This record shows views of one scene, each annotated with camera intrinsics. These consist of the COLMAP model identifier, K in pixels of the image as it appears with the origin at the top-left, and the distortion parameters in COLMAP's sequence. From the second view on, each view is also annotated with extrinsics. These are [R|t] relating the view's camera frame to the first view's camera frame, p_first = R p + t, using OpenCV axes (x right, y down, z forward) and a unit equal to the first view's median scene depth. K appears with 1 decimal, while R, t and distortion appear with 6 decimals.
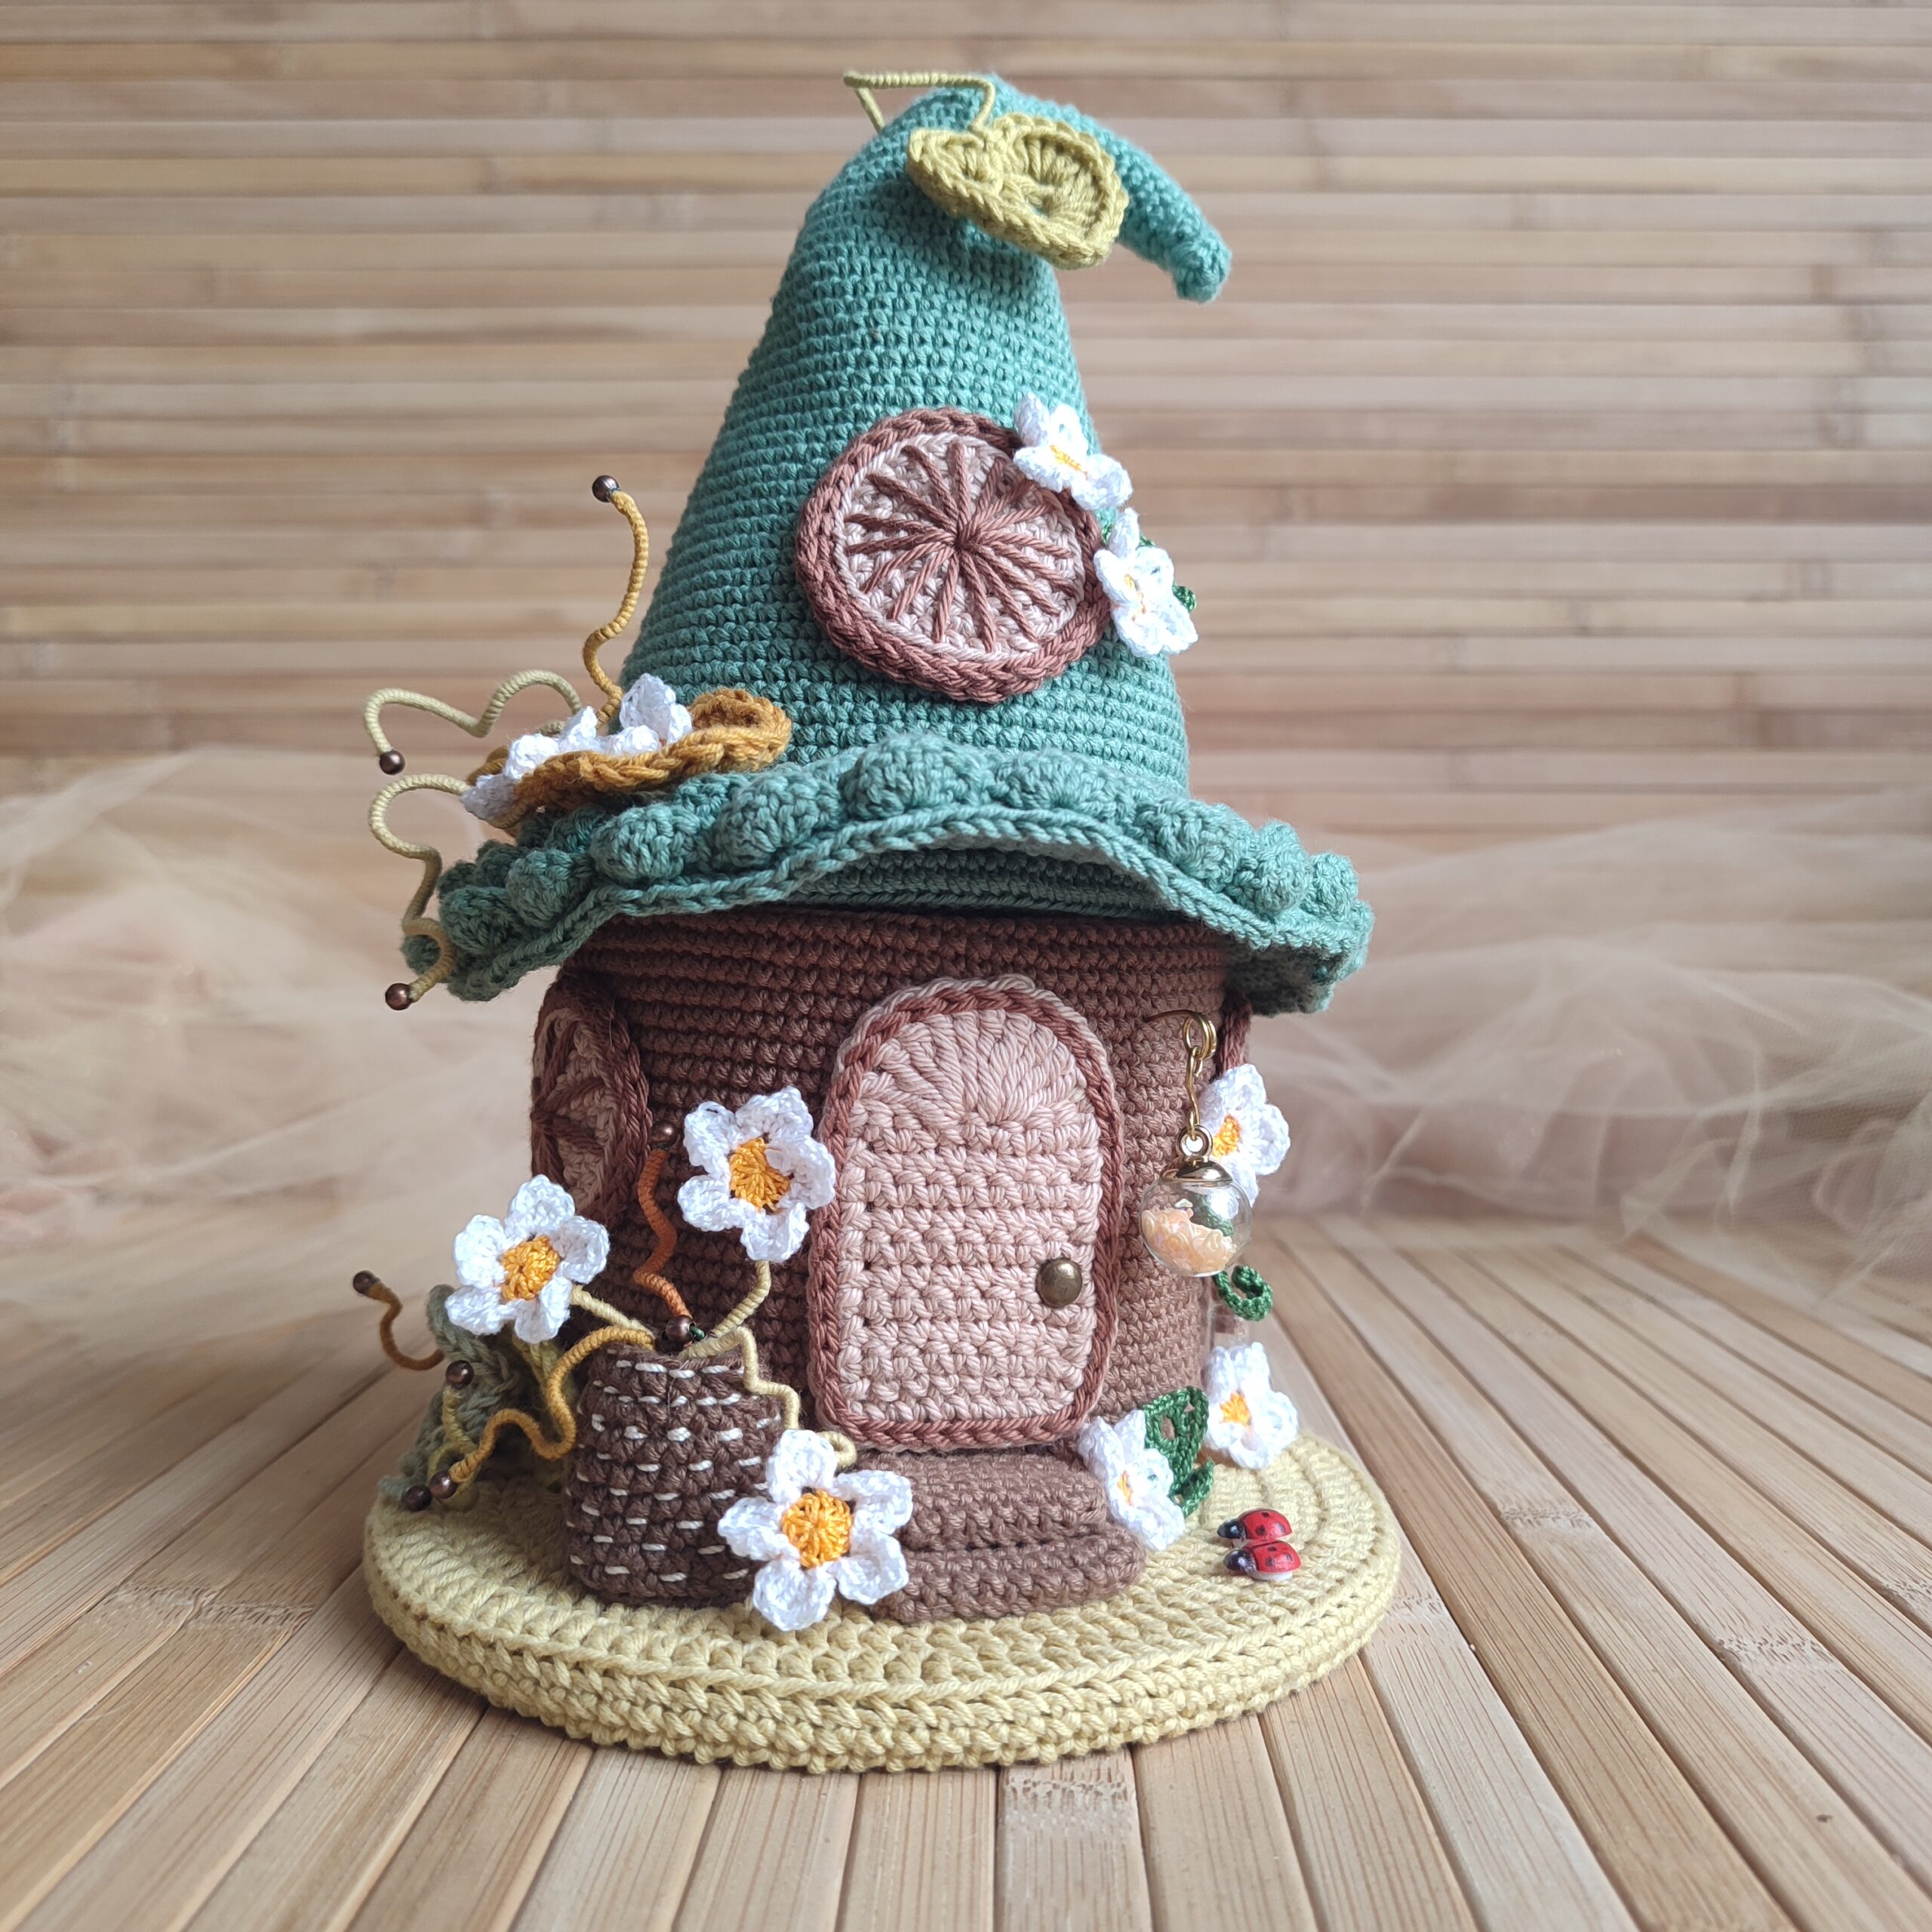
lens RADIAL K [[1985.8, 0, 966.0], [0, 1985.8, 966.0], [0, 0, 1]] dist [-0.017338, 0.024137]
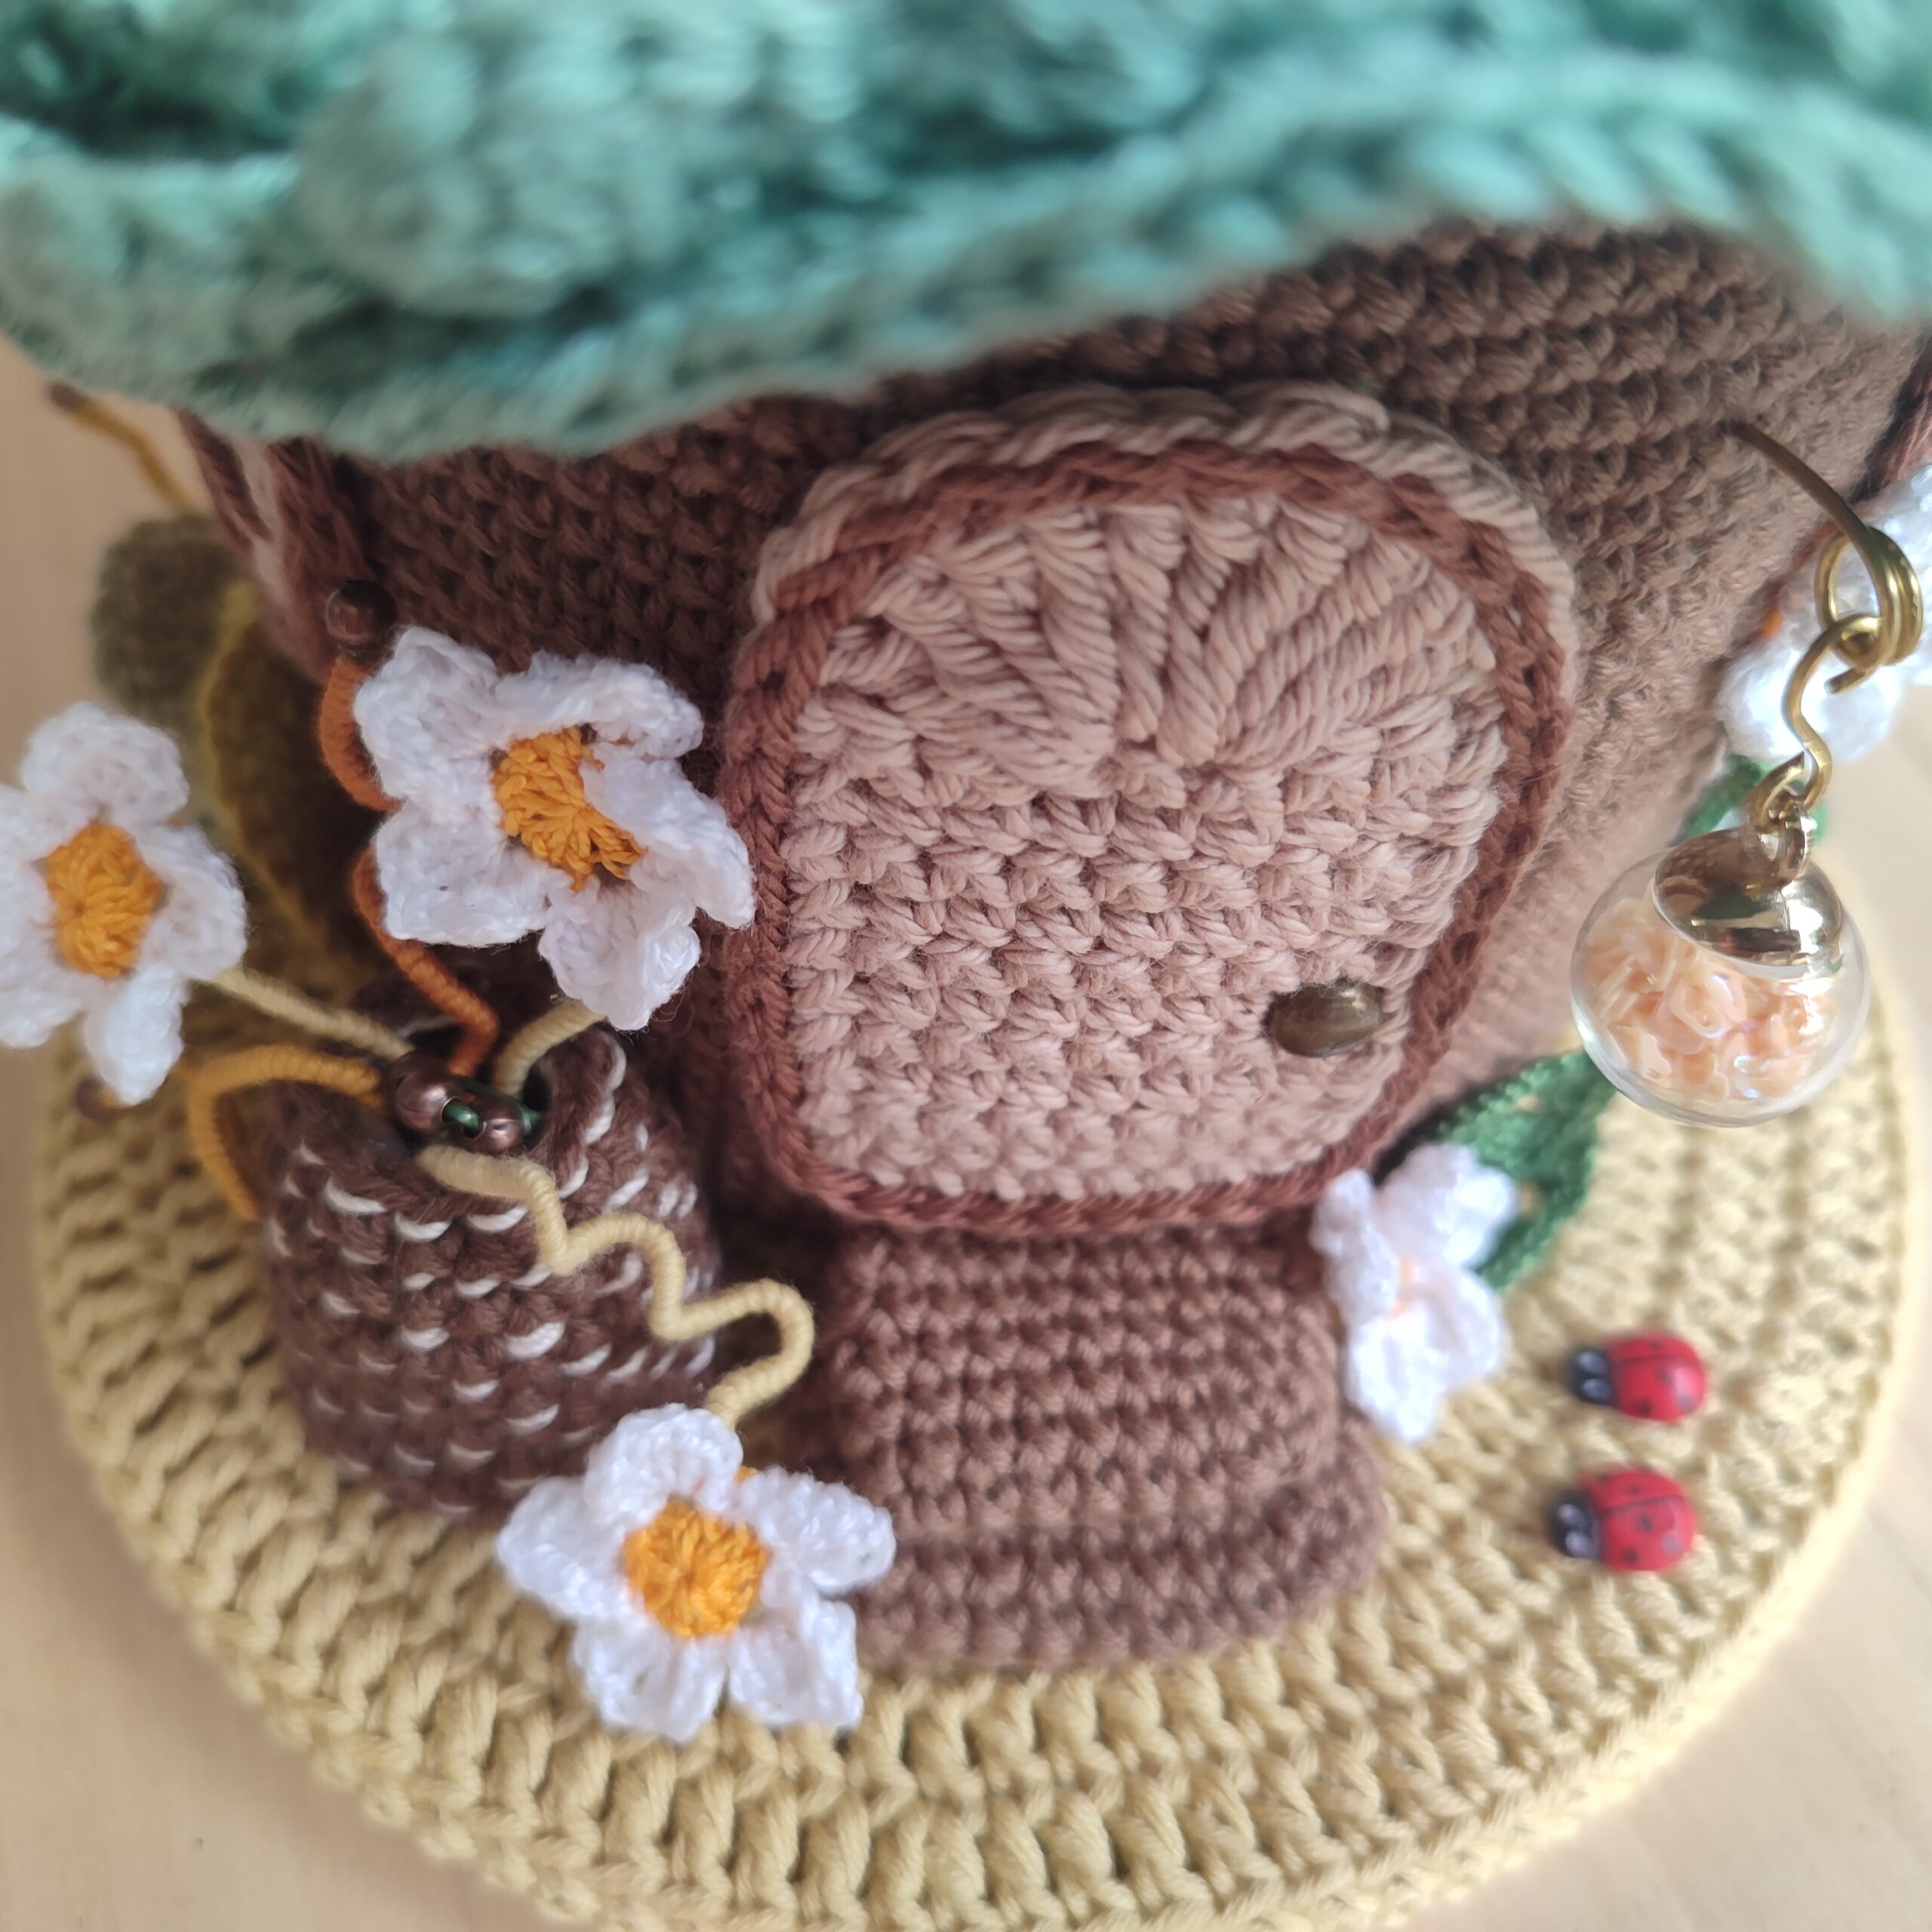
lens RADIAL K [[2008.3, 0, 966.0], [0, 2008.3, 966.0], [0, 0, 1]] dist [-0.018781, 0.021126]
pose [[0.977456, 0.170852, -0.124057, 0.013744], [-0.013669, 0.637529, 0.770305, -0.101320], [0.210698, -0.751244, 0.625491, 0.428249]]
